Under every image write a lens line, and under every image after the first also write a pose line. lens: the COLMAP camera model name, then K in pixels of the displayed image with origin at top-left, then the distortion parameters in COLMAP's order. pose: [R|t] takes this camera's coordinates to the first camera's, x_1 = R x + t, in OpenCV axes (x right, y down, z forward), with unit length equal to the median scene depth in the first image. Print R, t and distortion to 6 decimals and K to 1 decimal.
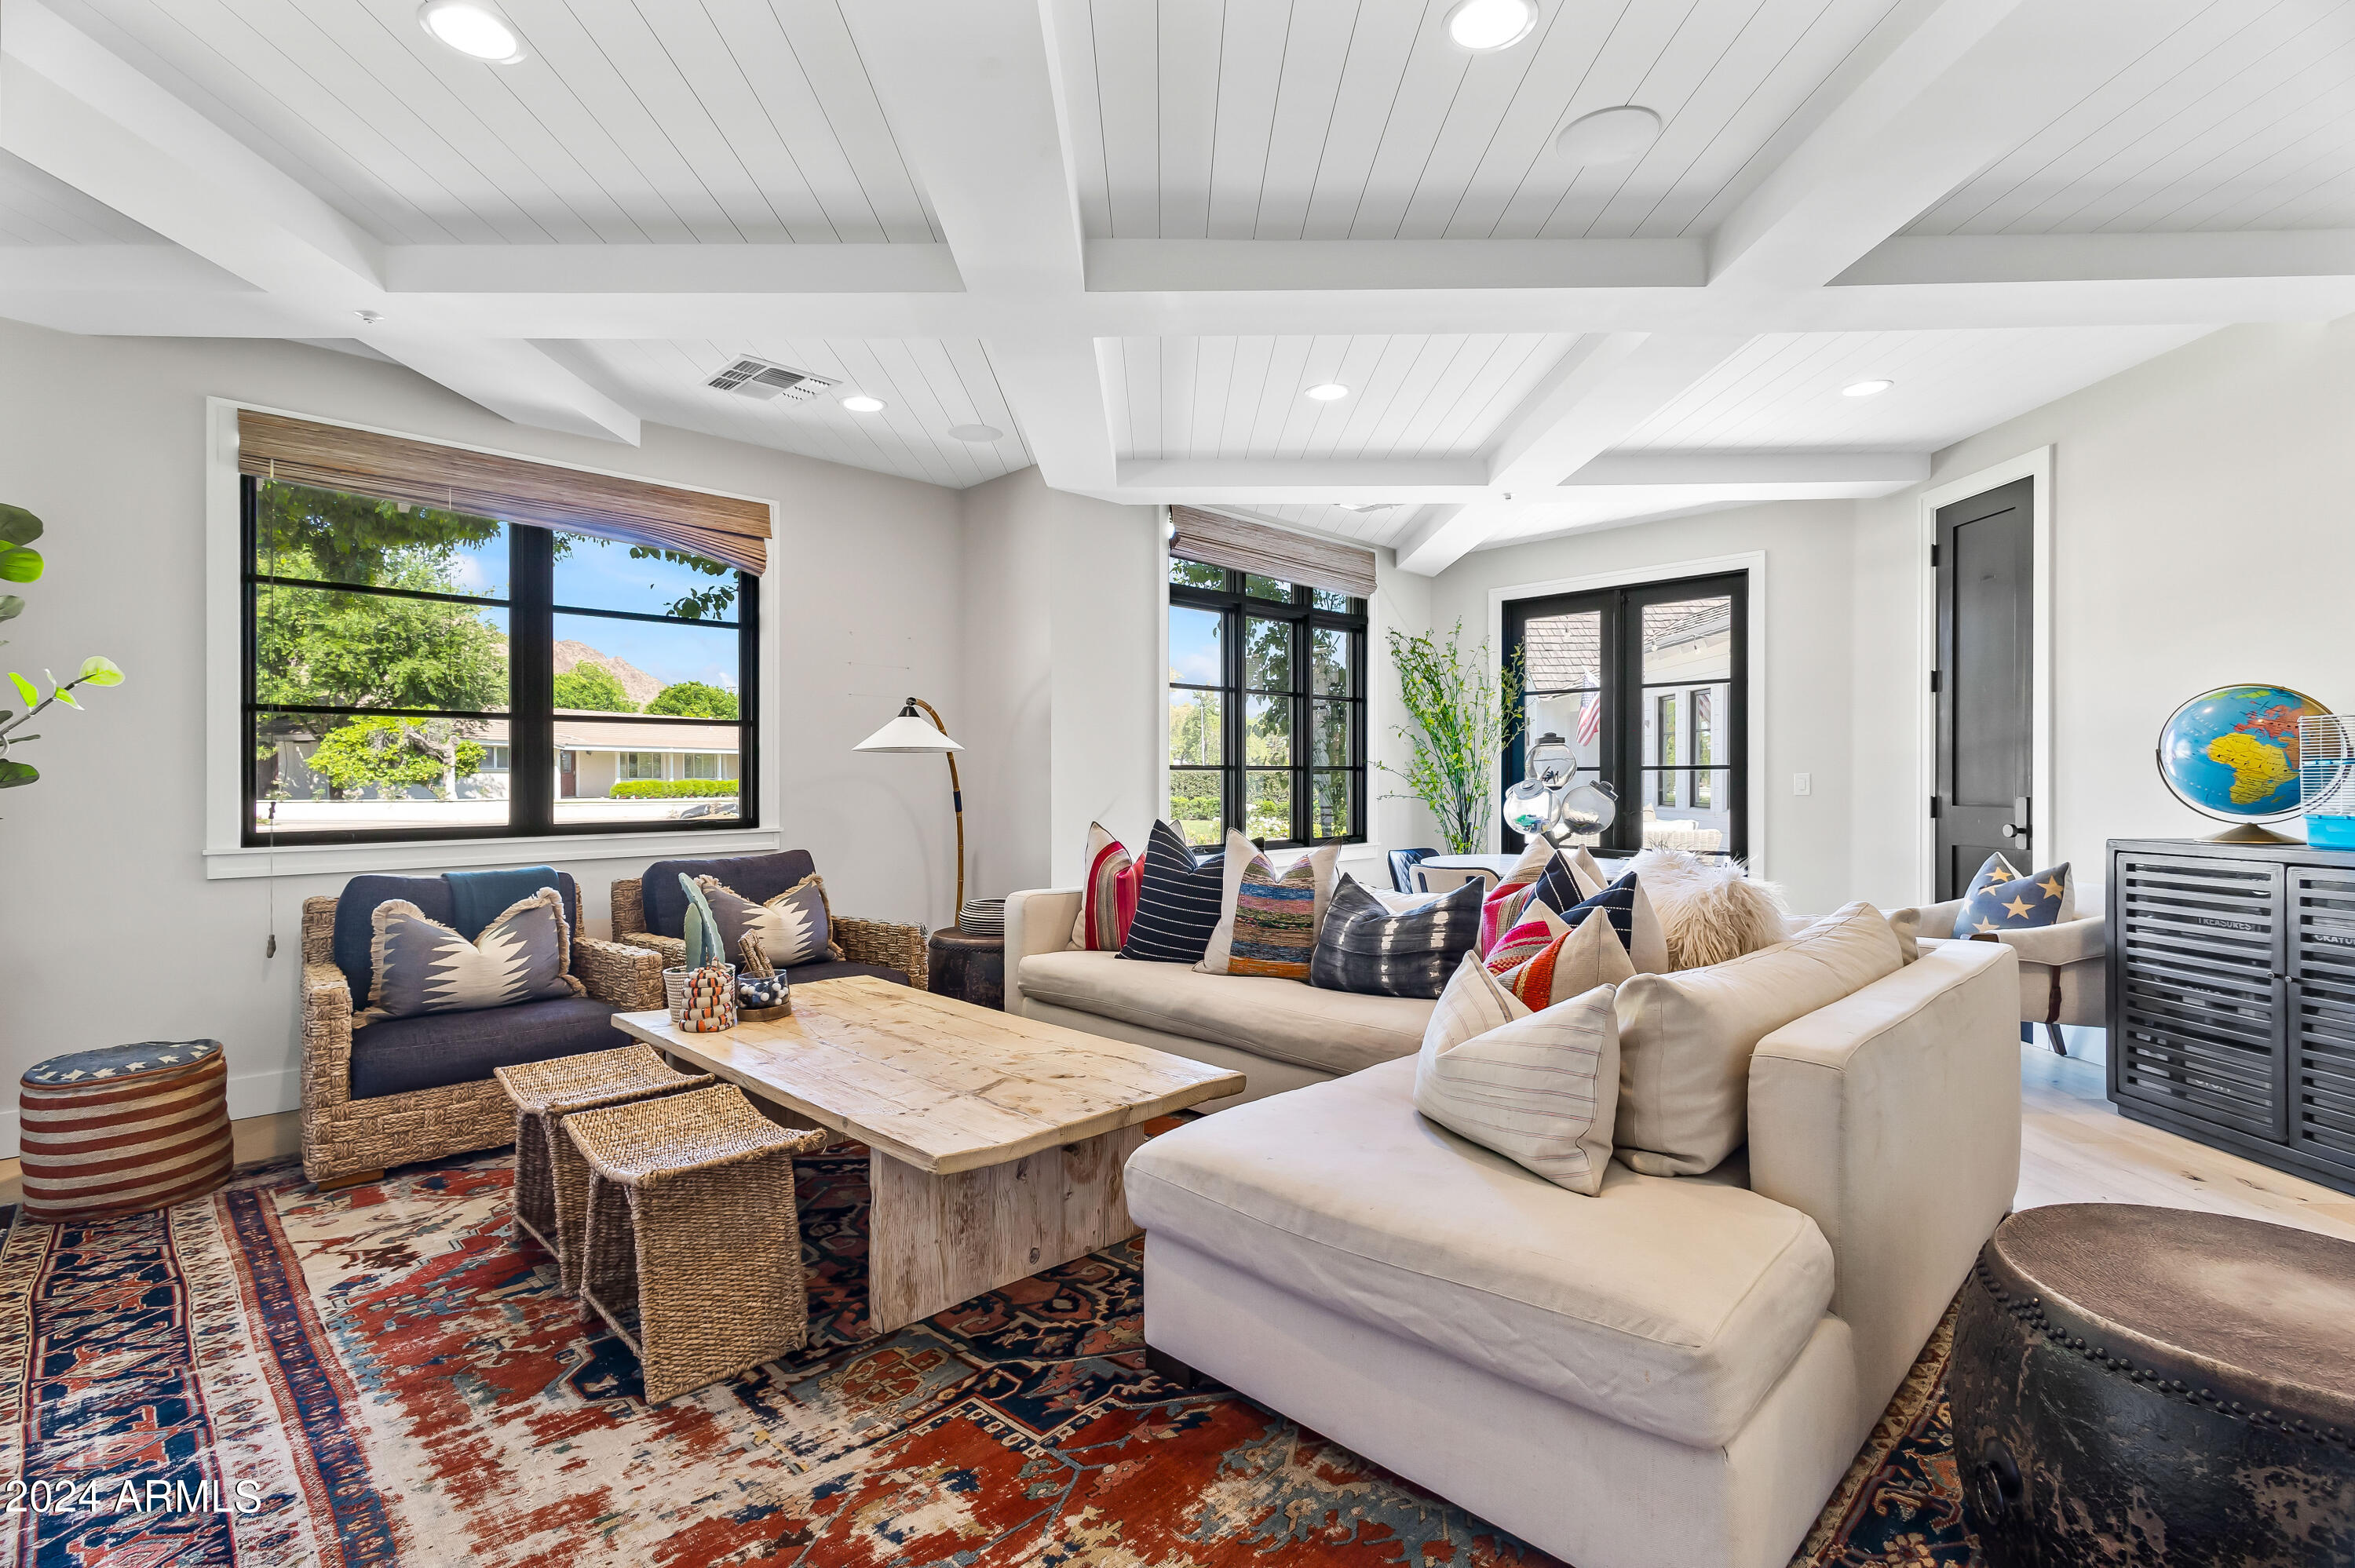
lens RADIAL K [[1090.8, 0, 1165.4], [0, 1090.8, 771.4], [0, 0, 1]] dist [0.003279, -0.000026]
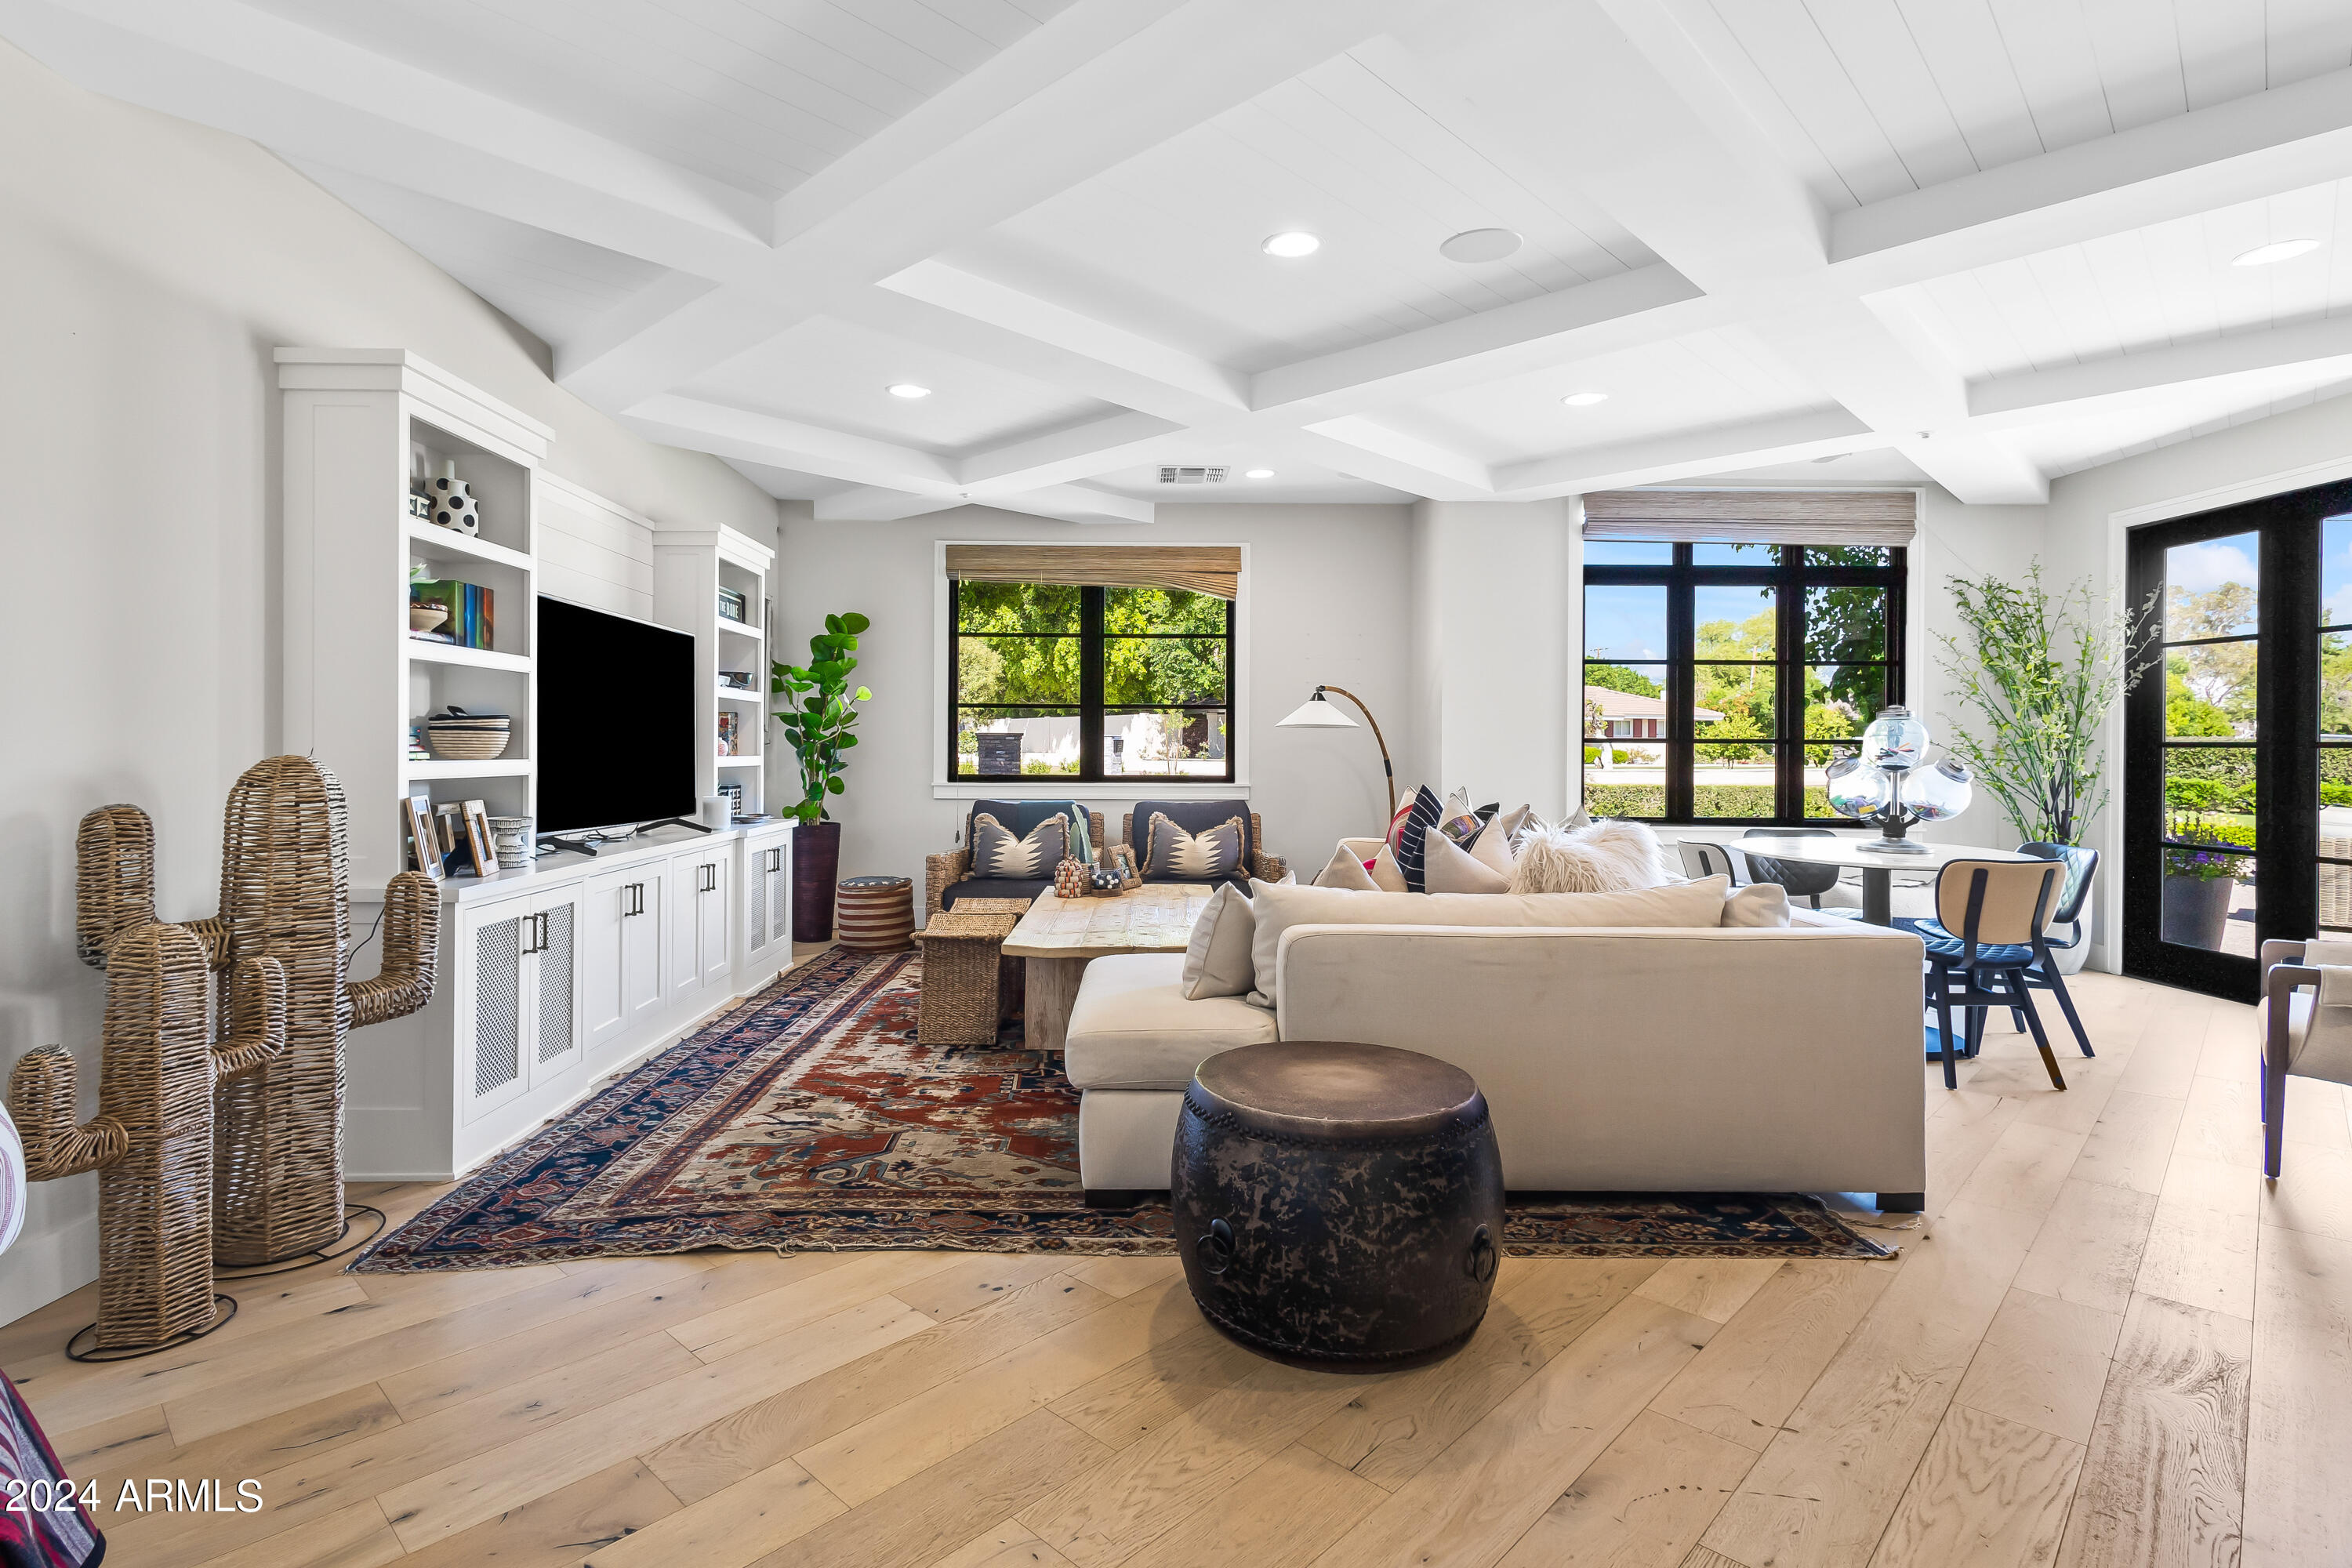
lens RADIAL K [[1144.1, 0, 1121.1], [0, 1144.1, 734.2], [0, 0, 1]] dist [0.000042, -0.000336]
pose [[0.705481, 0.003089, -0.708722, 0.647860], [-0.004473, 0.999990, -0.000094, -0.010825], [0.708714, 0.003236, 0.705488, -0.136845]]
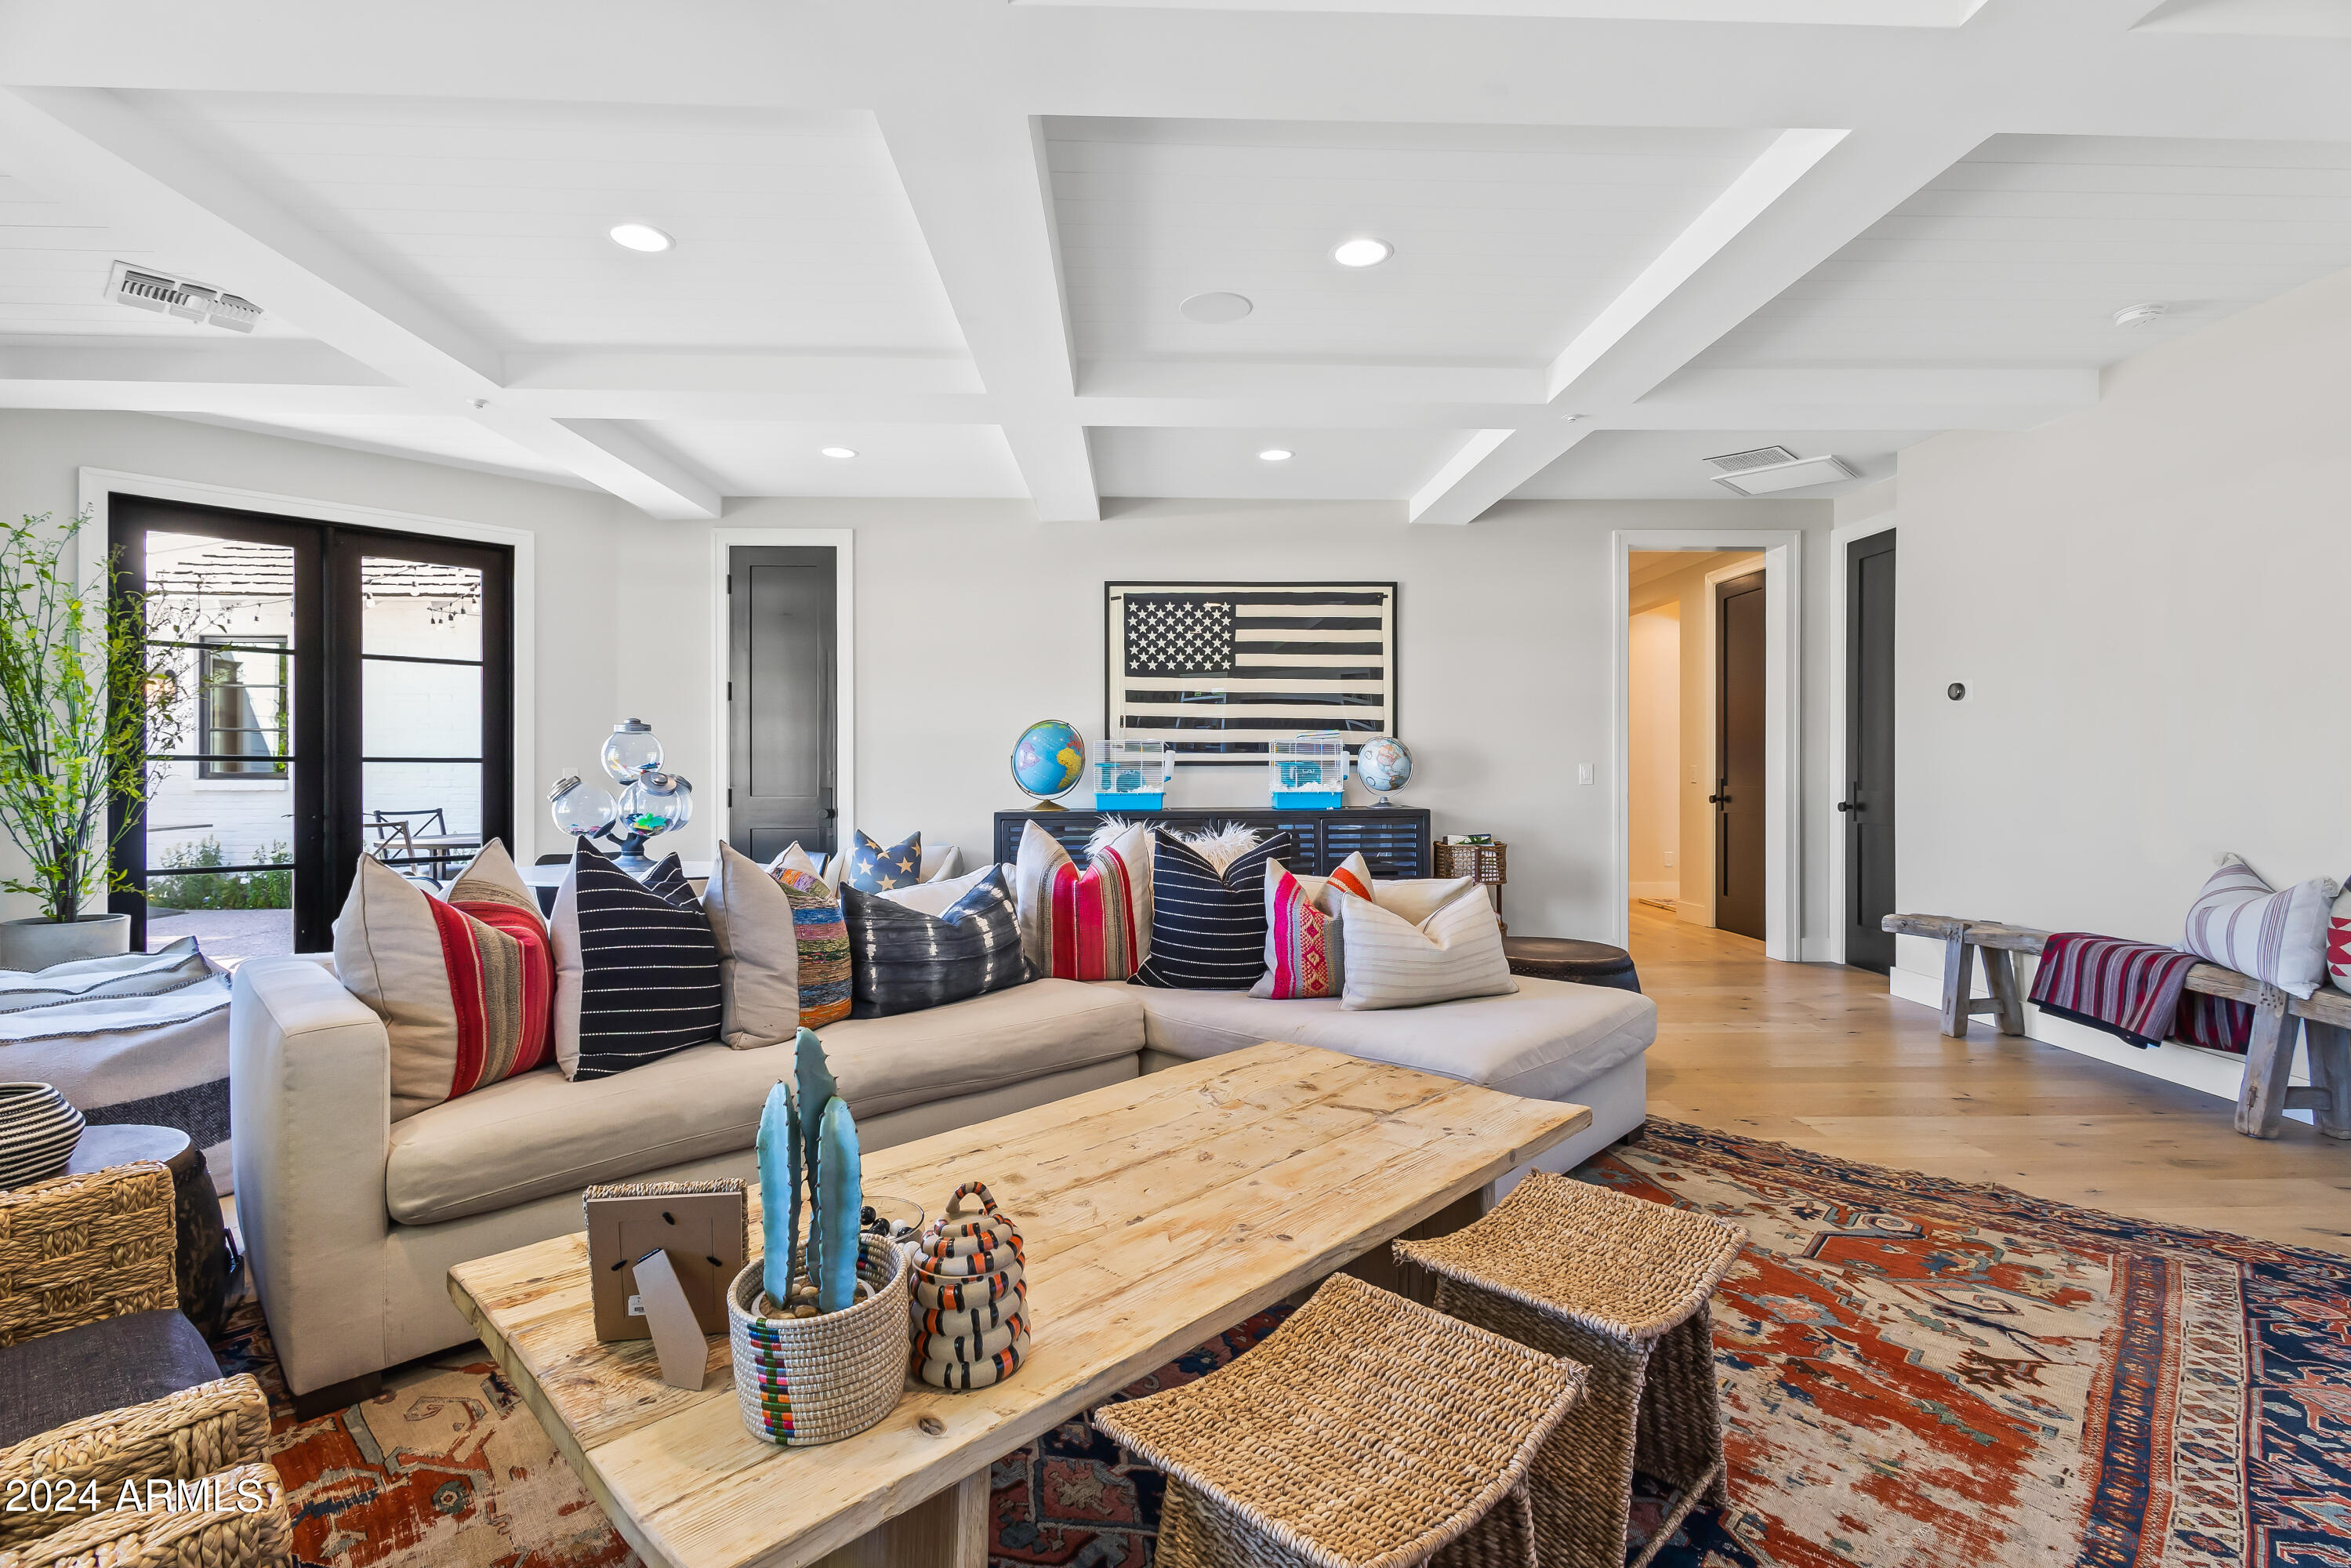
lens RADIAL K [[1105.9, 0, 1175.5], [0, 1105.9, 784.0], [0, 0, 1]] dist [0.003363, -0.000808]
pose [[-0.039359, -0.003700, 0.999218, -0.613040], [-0.007802, 0.999964, 0.003396, 0.011176], [-0.999195, -0.007662, -0.039386, 0.685467]]
